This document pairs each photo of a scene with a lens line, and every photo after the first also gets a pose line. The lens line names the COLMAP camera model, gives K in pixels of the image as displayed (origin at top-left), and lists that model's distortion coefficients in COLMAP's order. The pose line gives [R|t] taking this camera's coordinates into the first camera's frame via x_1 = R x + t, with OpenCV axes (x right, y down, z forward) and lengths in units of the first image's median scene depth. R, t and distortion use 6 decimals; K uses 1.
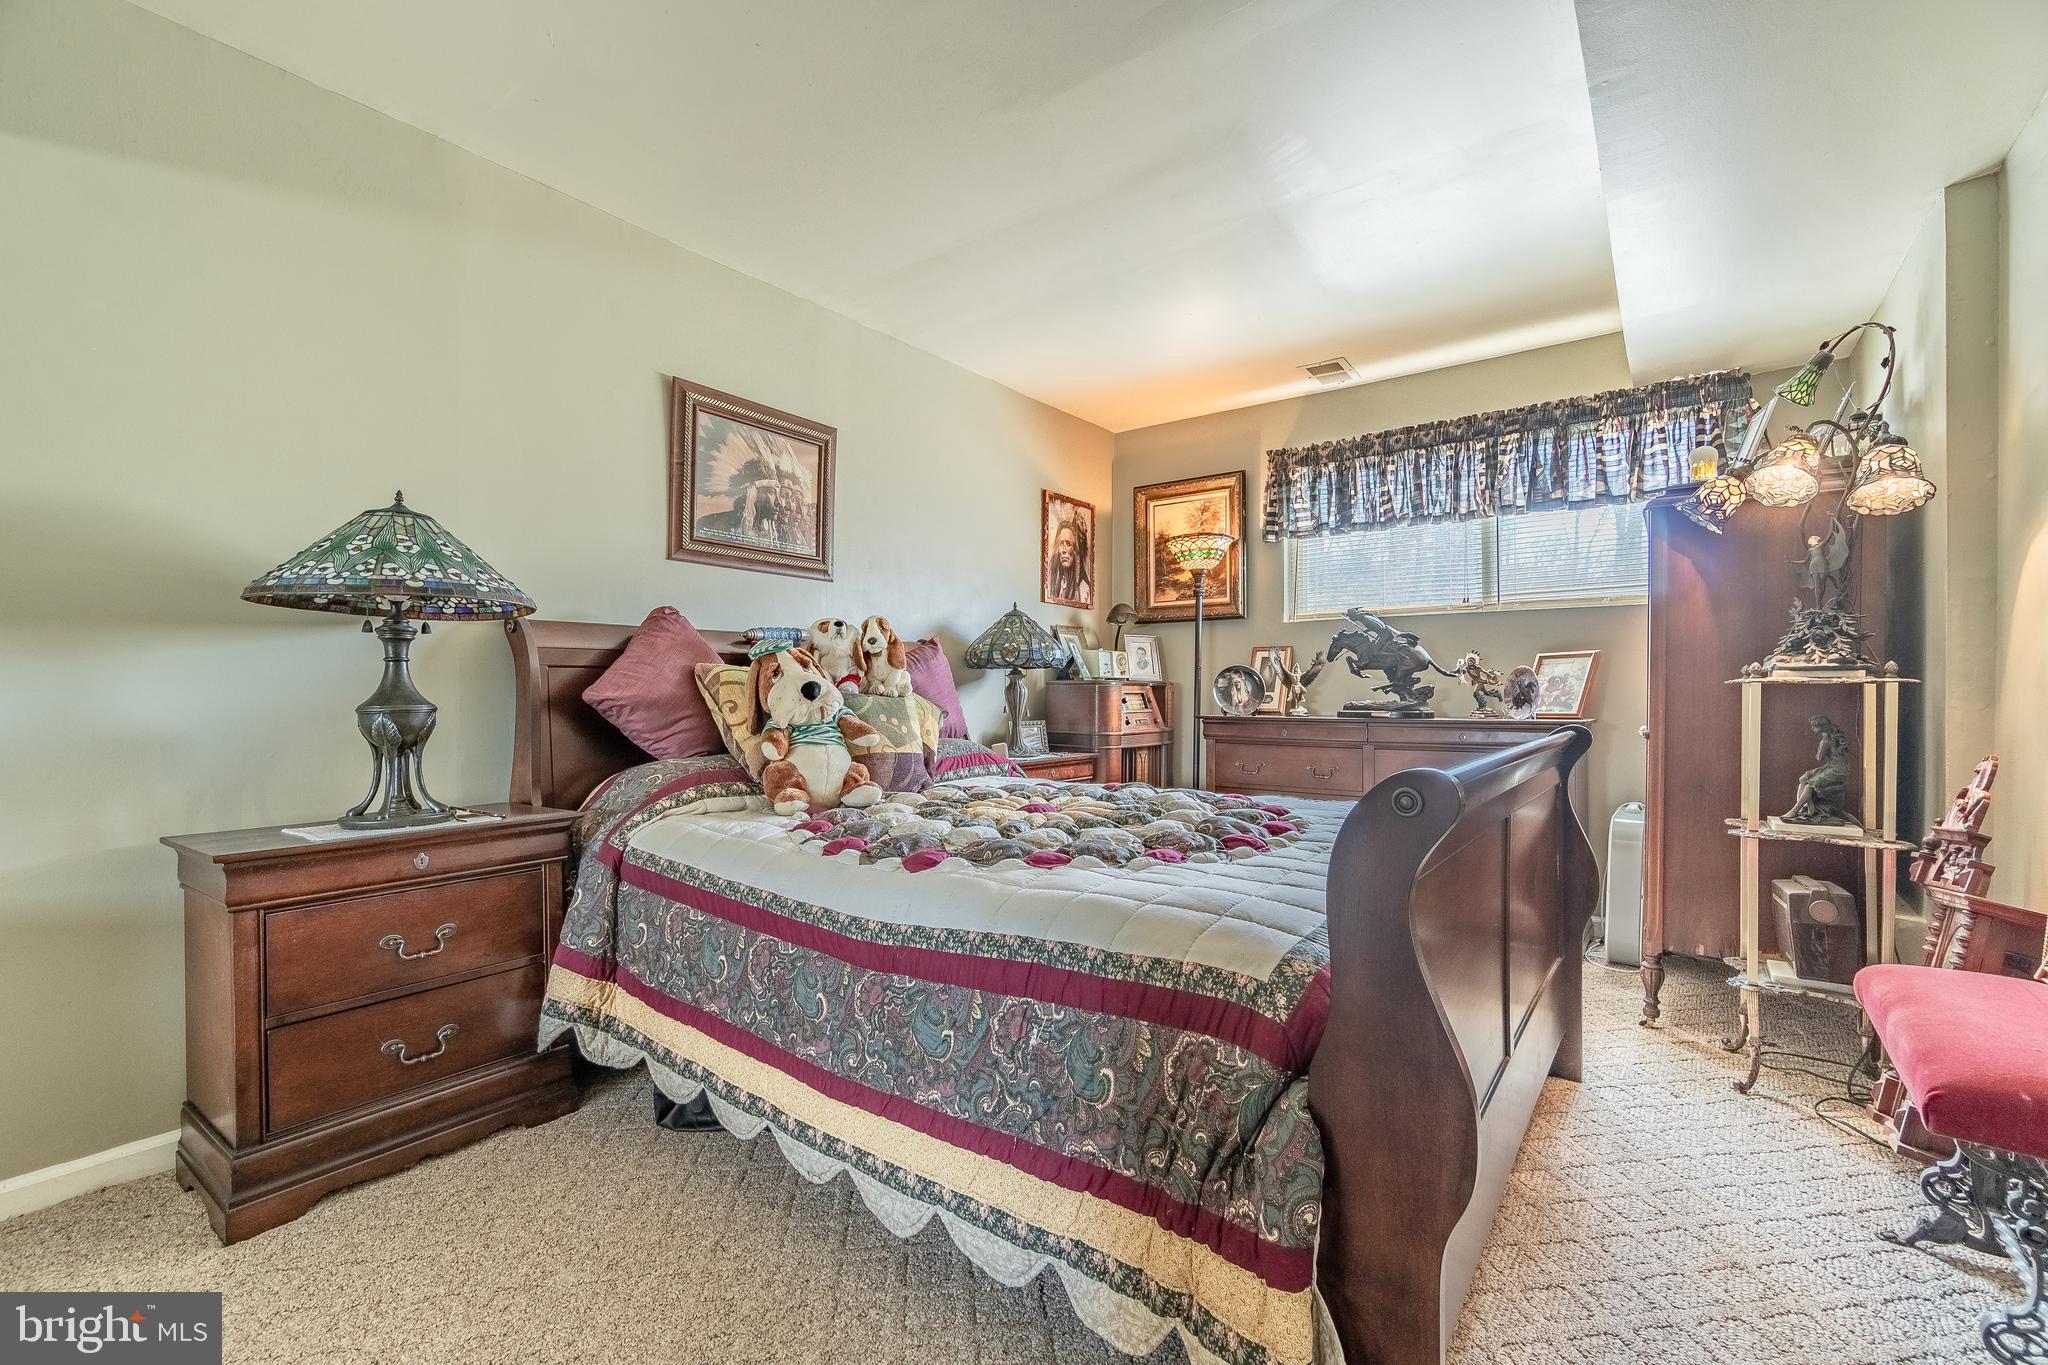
lens RADIAL K [[905.7, 0, 1015.2], [0, 905.7, 722.8], [0, 0, 1]] dist [0.000117, -0.000057]
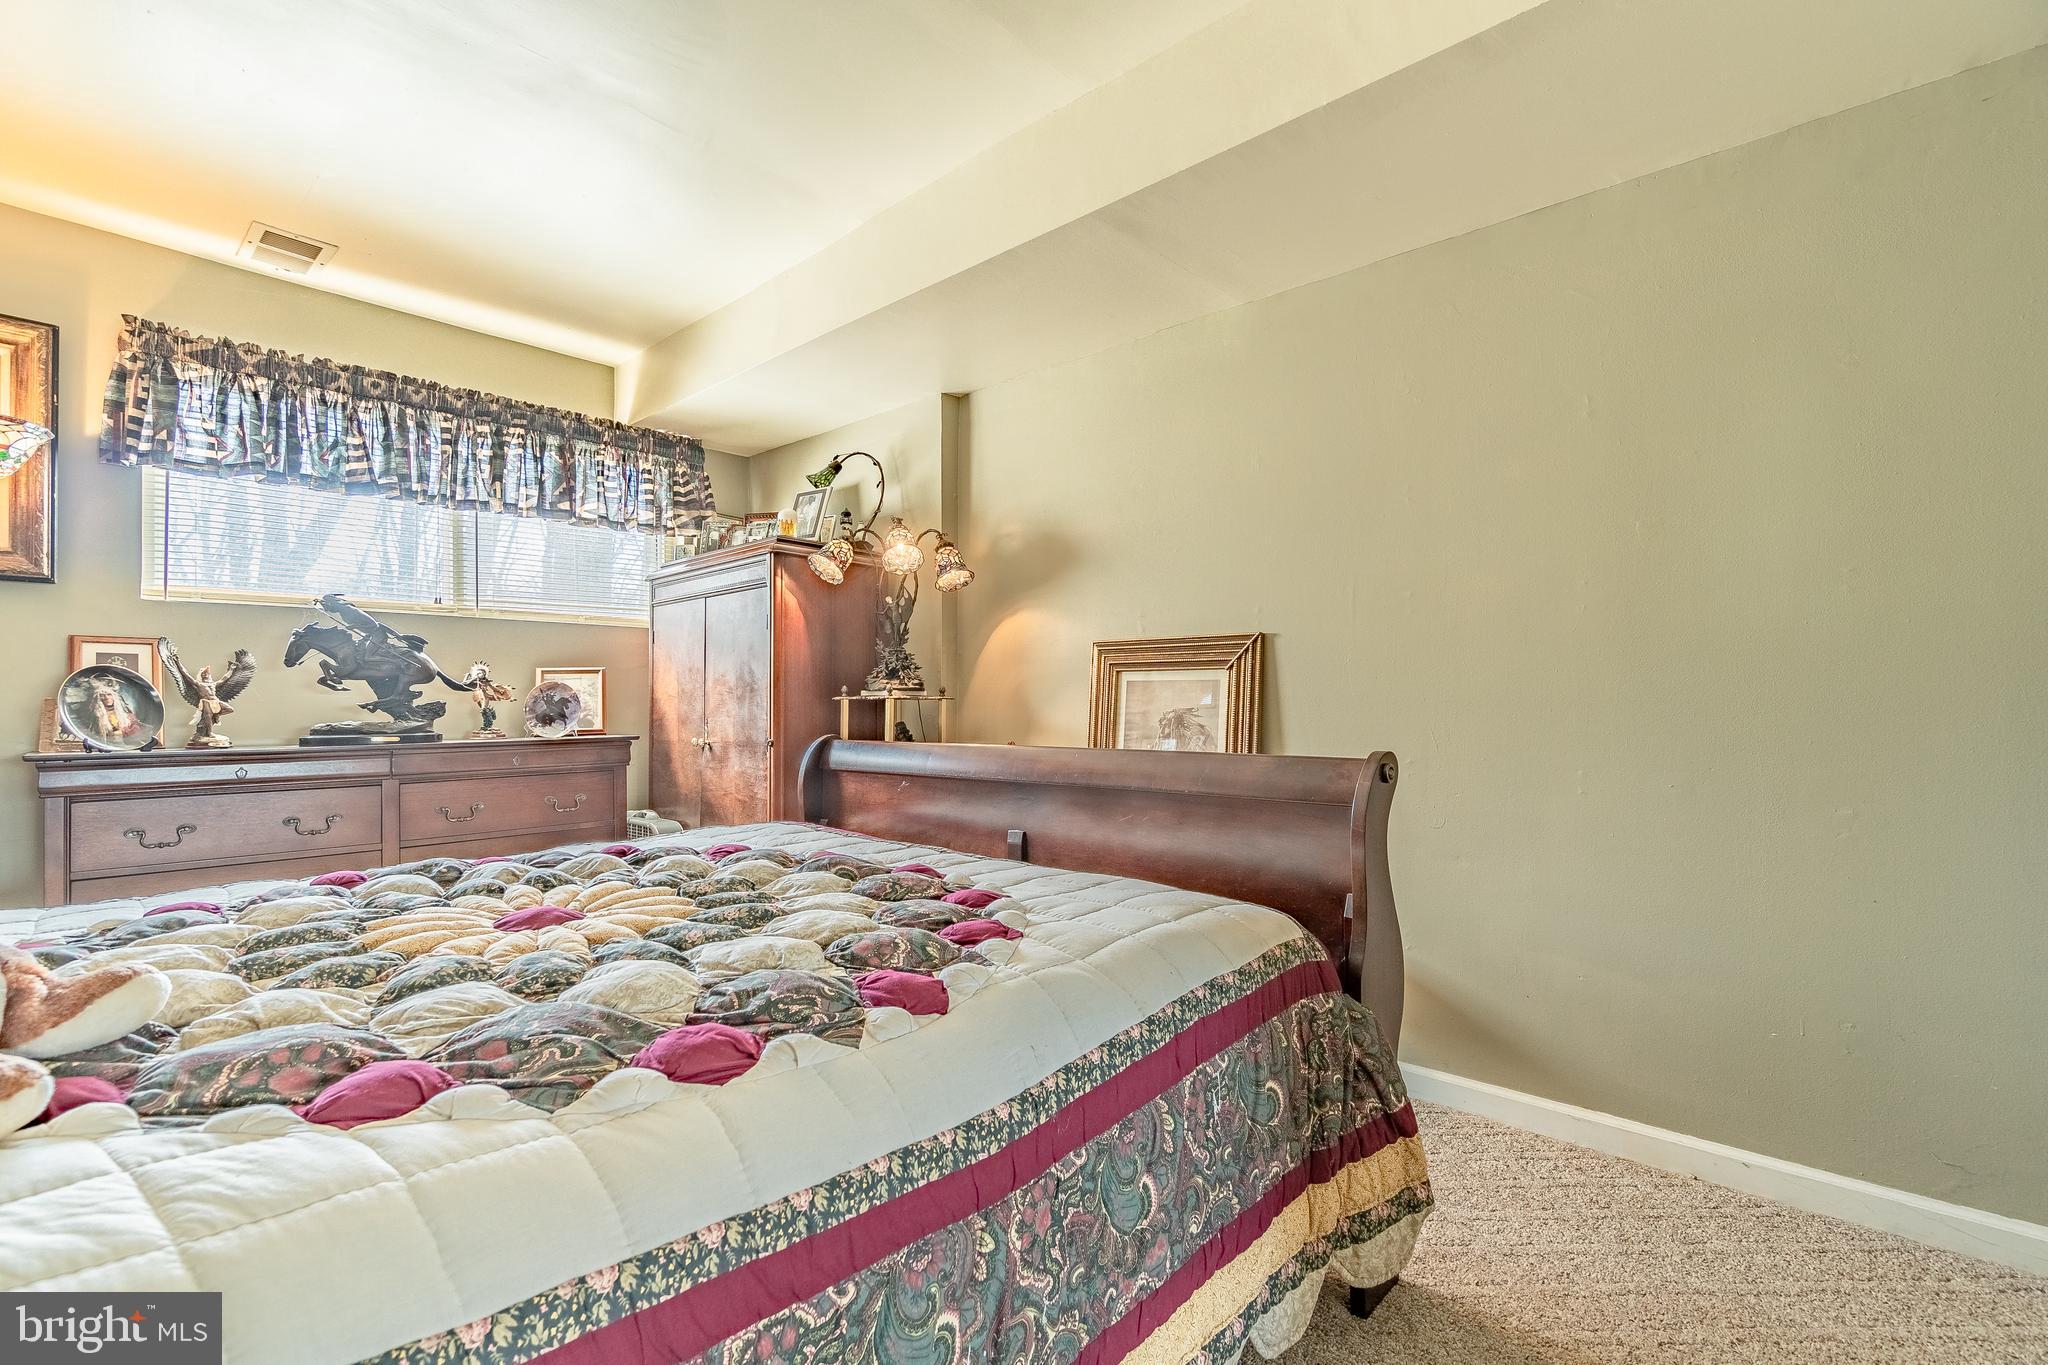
lens RADIAL K [[905.7, 0, 1015.2], [0, 905.7, 722.8], [0, 0, 1]] dist [0.000117, -0.000057]
pose [[0.088130, -0.020572, 0.995897, -0.303944], [0.041514, 0.998994, 0.016962, -0.013182], [-0.995244, 0.039849, 0.088895, 0.394294]]
